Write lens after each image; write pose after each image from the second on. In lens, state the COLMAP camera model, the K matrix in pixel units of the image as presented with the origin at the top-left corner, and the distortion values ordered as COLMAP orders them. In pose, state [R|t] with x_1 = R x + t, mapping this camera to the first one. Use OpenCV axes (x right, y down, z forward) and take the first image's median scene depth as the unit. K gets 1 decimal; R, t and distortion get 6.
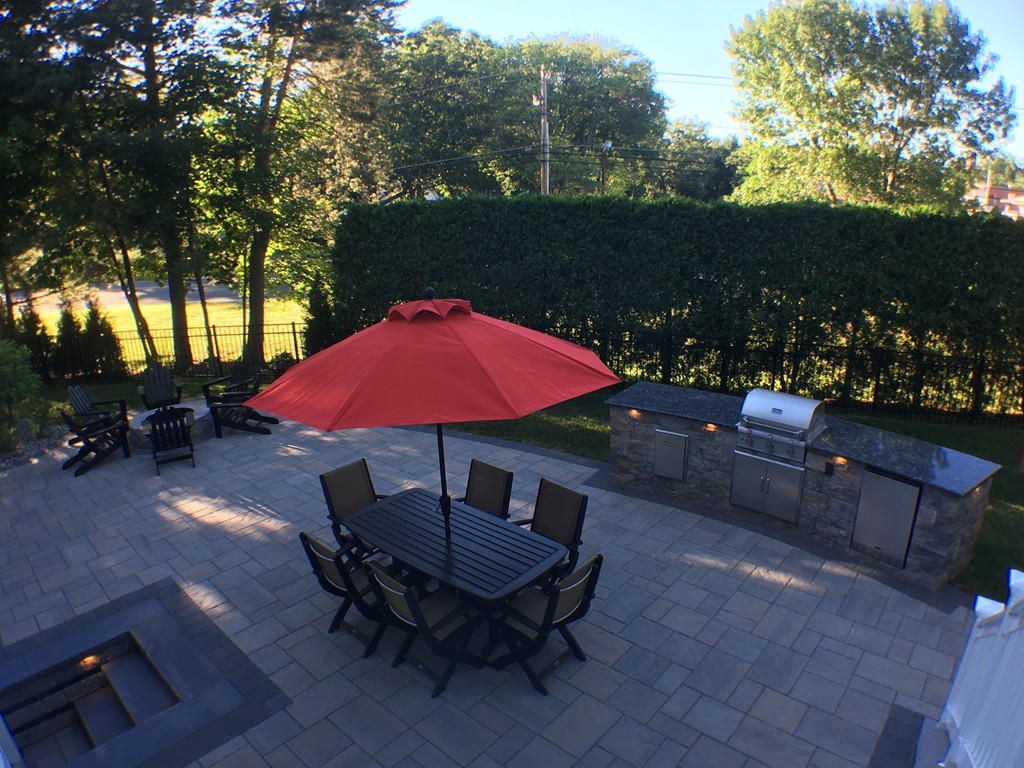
lens RADIAL K [[614.7, 0, 510.6], [0, 614.7, 418.1], [0, 0, 1]] dist [-0.179918, 0.030449]
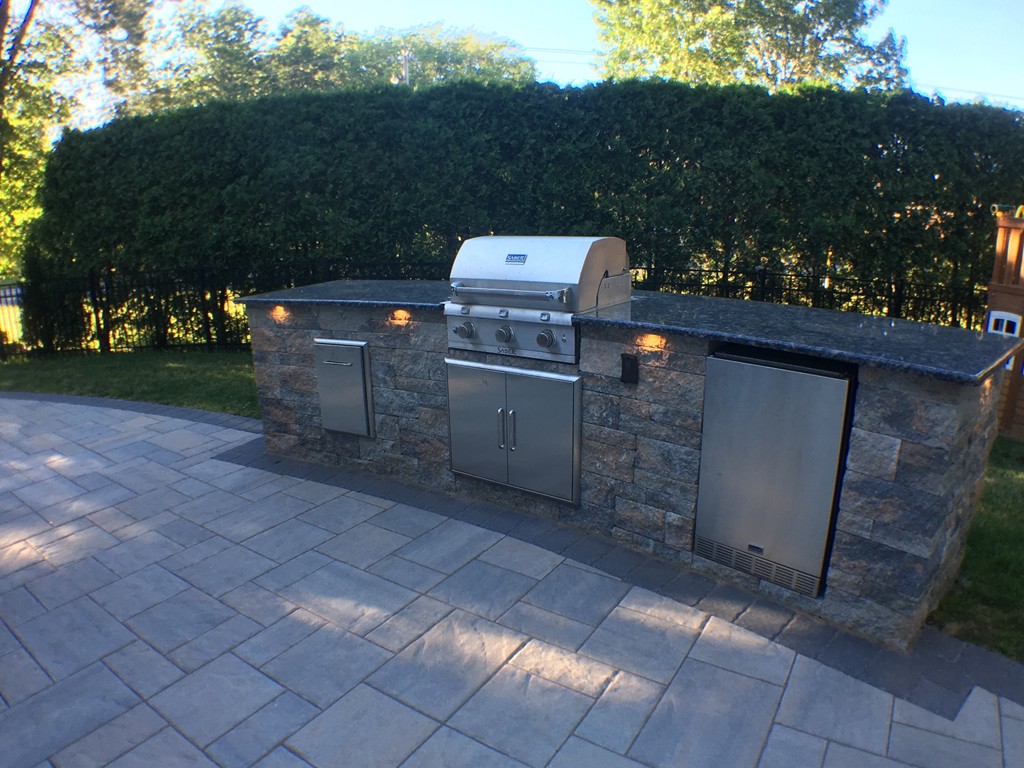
lens RADIAL K [[641.9, 0, 513.4], [0, 641.9, 431.7], [0, 0, 1]] dist [-0.196095, 0.035007]
pose [[0.984687, -0.042104, 0.169173, 0.290277], [0.043854, 0.999016, -0.006621, 0.100595], [-0.168727, 0.013939, 0.985564, 0.422550]]
